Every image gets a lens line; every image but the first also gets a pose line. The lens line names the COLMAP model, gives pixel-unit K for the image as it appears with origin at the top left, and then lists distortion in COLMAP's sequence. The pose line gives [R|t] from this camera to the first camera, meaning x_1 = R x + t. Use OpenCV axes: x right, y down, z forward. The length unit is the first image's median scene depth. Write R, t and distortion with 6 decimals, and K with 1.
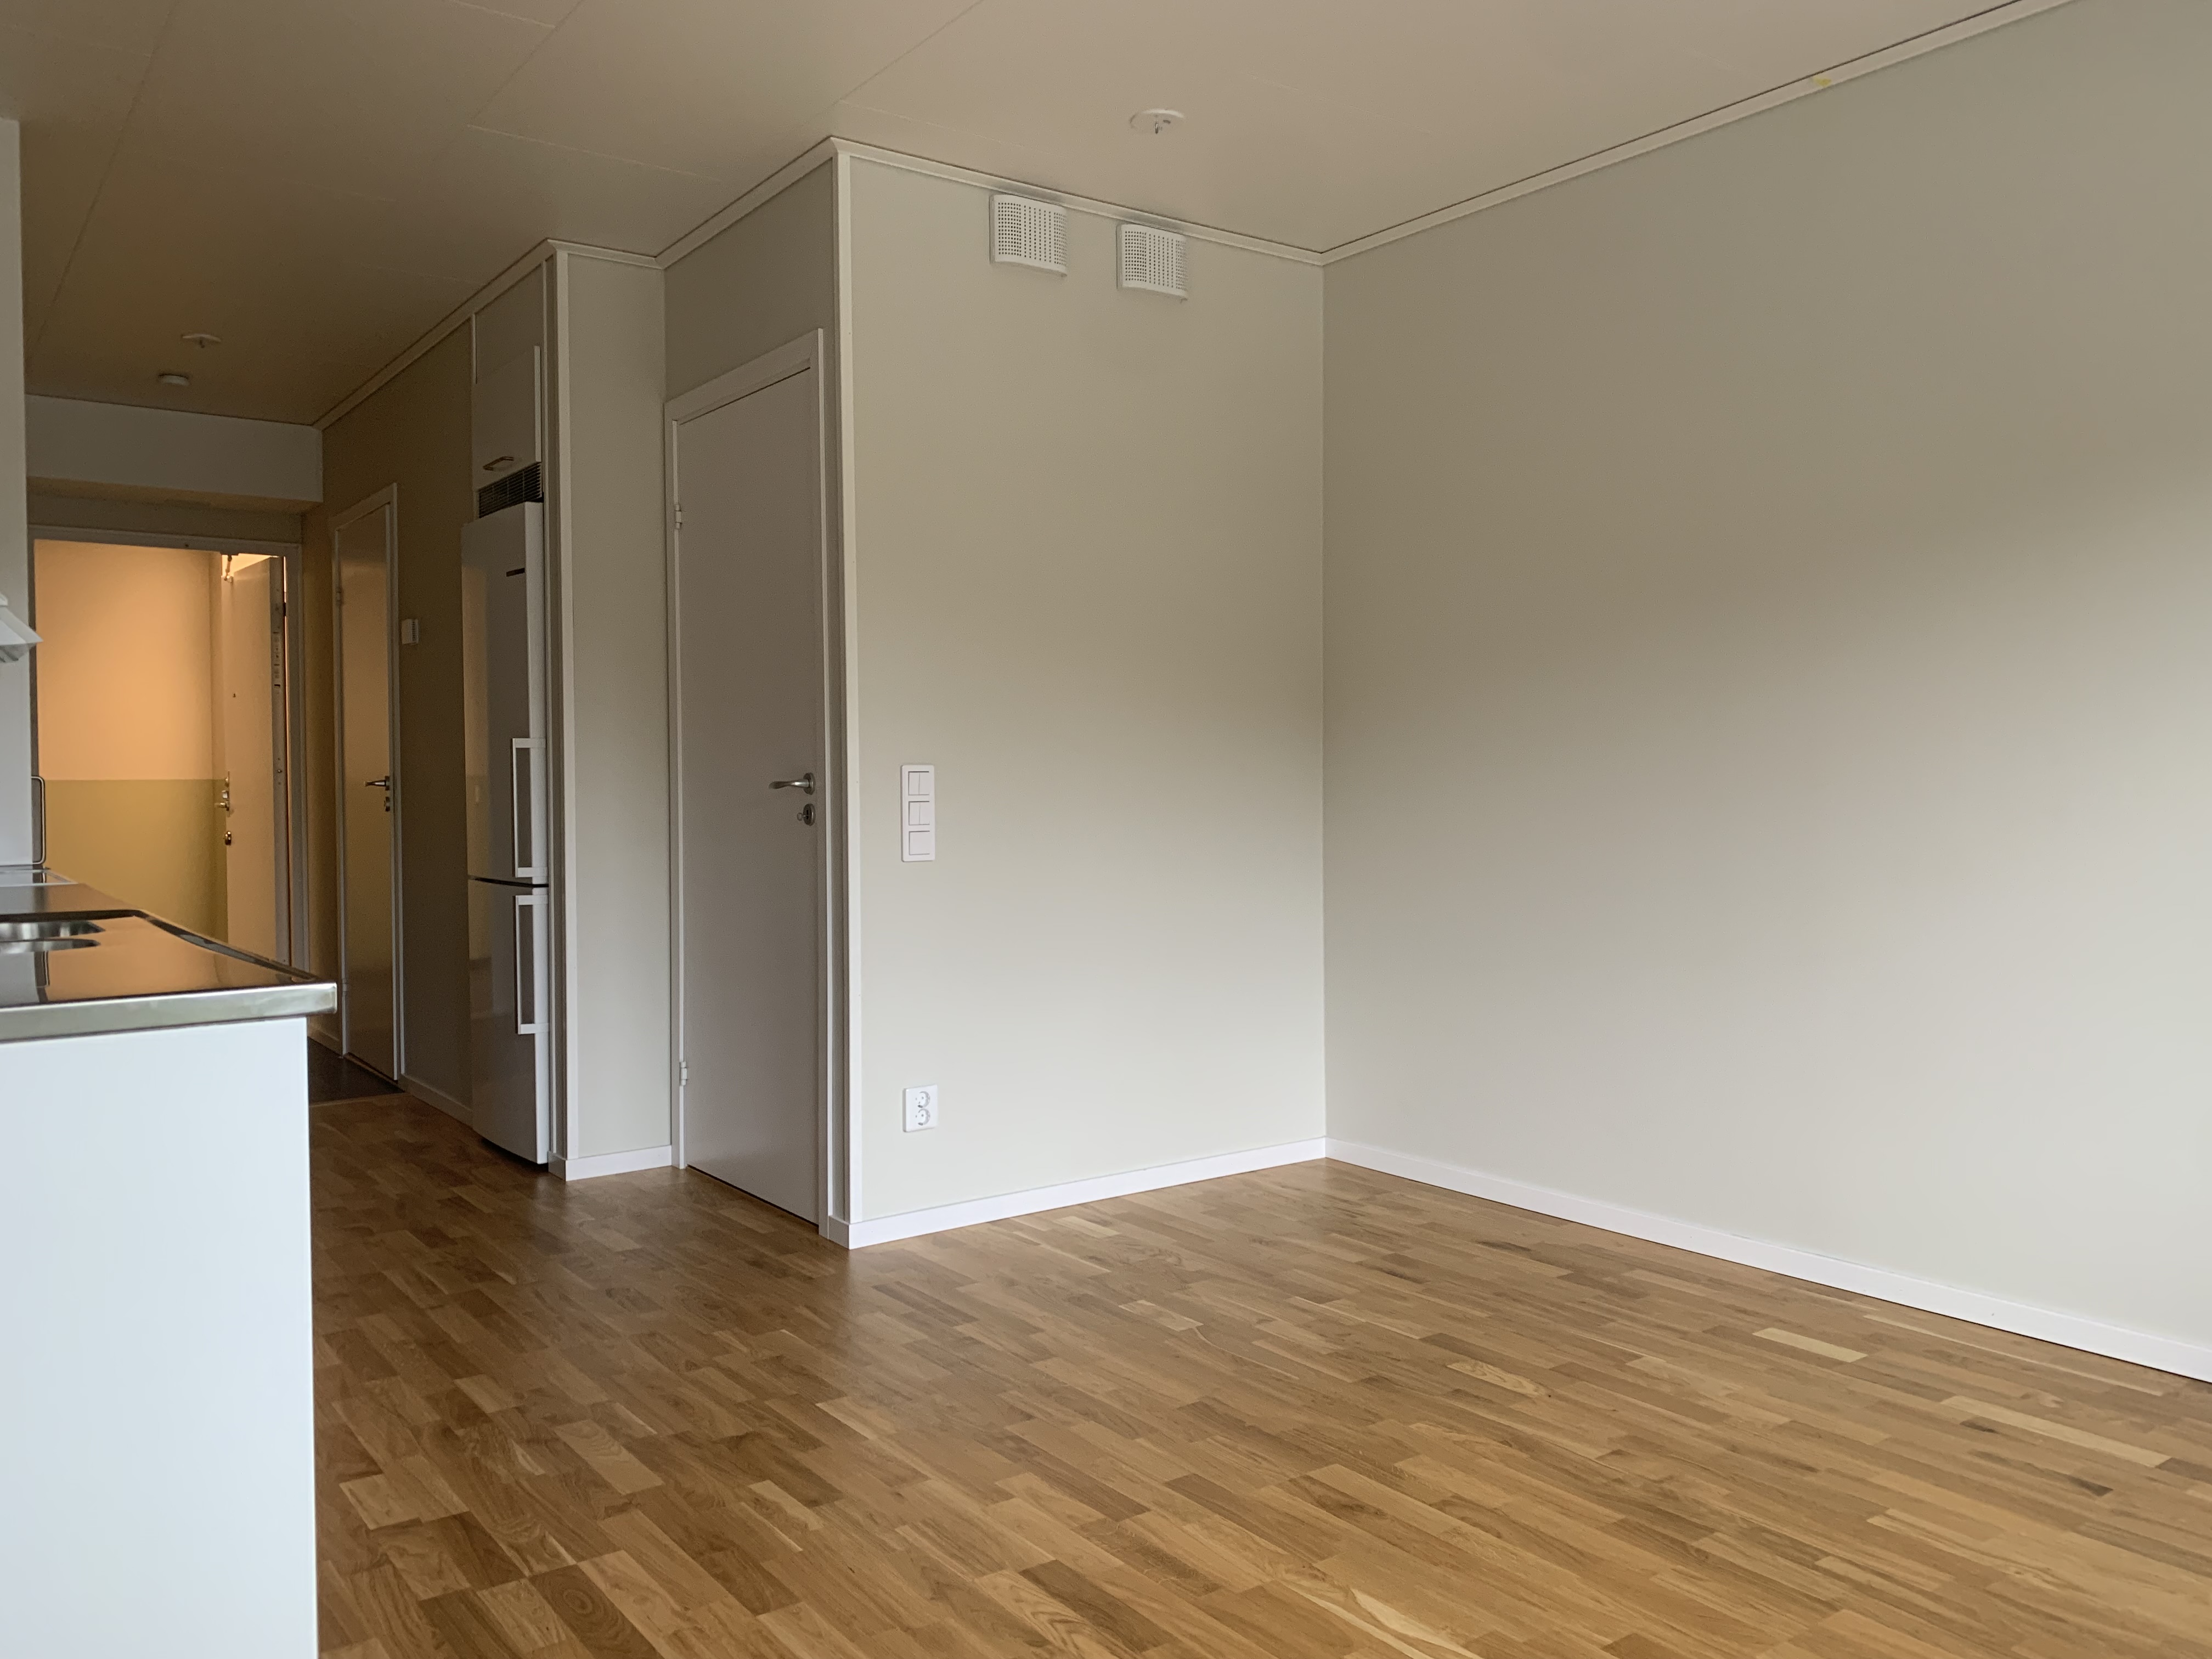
lens RADIAL K [[1704.6, 0, 1106.0], [0, 1704.6, 829.5], [0, 0, 1]] dist [0.006764, 0.003031]
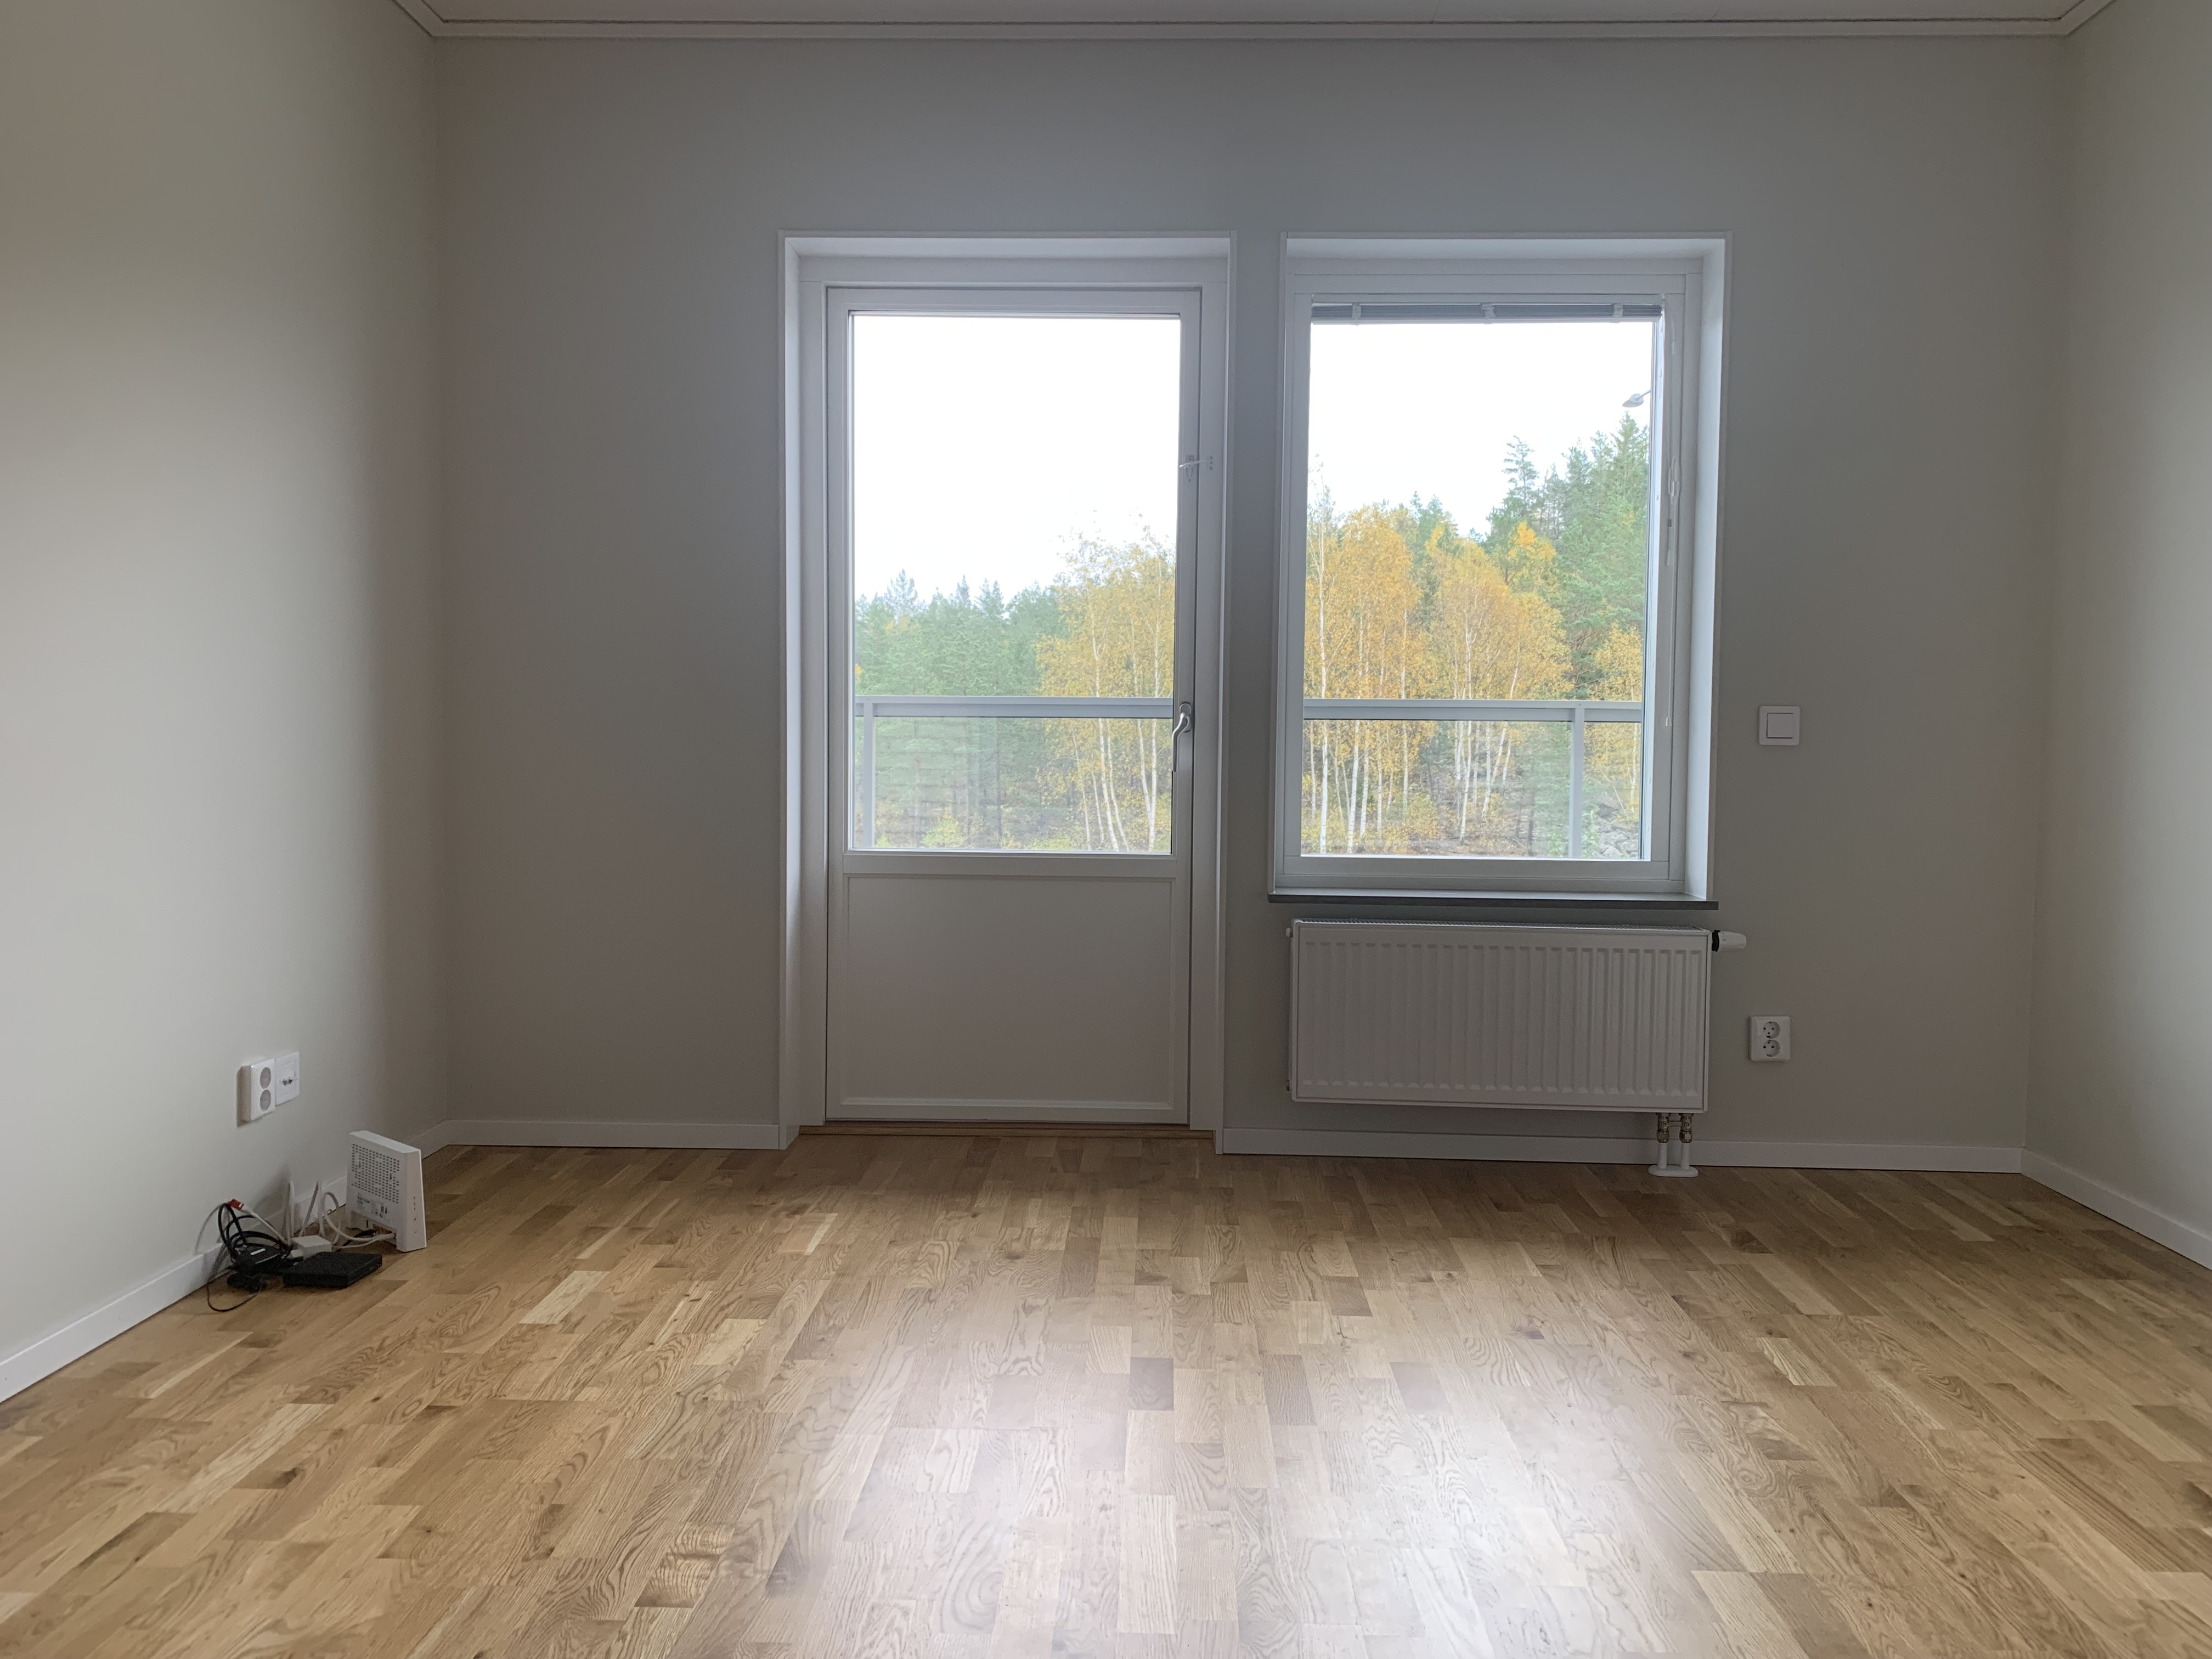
lens RADIAL K [[1704.6, 0, 1106.0], [0, 1704.6, 829.5], [0, 0, 1]] dist [0.006764, 0.003031]
pose [[-0.786281, -0.041740, 0.616458, -0.266330], [0.011243, 0.996584, 0.081818, -0.011447], [-0.617767, 0.071263, -0.783125, 1.369847]]
